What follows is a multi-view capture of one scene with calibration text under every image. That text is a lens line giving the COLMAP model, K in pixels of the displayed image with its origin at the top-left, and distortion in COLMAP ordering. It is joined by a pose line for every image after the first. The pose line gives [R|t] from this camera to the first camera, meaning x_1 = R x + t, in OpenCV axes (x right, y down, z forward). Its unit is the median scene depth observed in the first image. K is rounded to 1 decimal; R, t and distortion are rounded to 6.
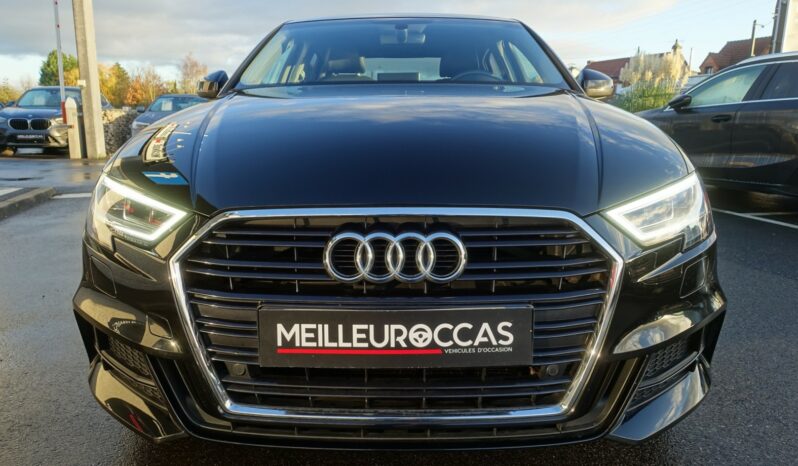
lens RADIAL K [[549.2, 0, 399.0], [0, 549.2, 233.0], [0, 0, 1]] dist [-0.003085, -0.000722]
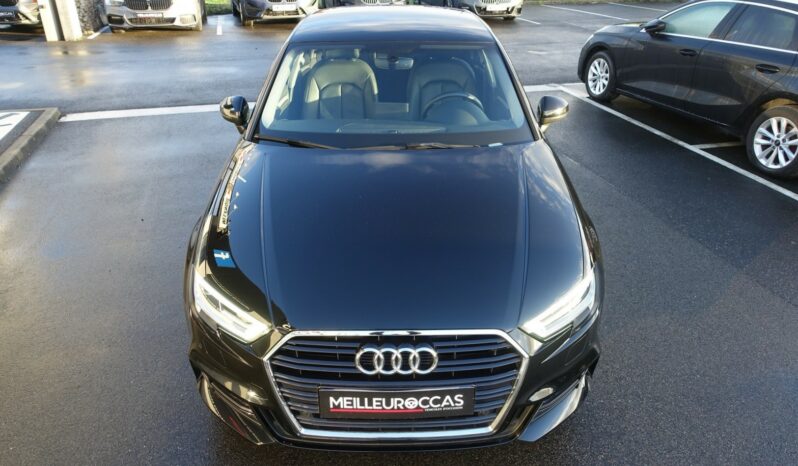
lens RADIAL K [[549.2, 0, 399.0], [0, 549.2, 233.0], [0, 0, 1]] dist [-0.003085, -0.000722]
pose [[0.999576, -0.007299, 0.028184, -0.046454], [-0.000574, 0.962931, 0.269746, -0.817339], [-0.029108, -0.269647, 0.962519, -0.558923]]
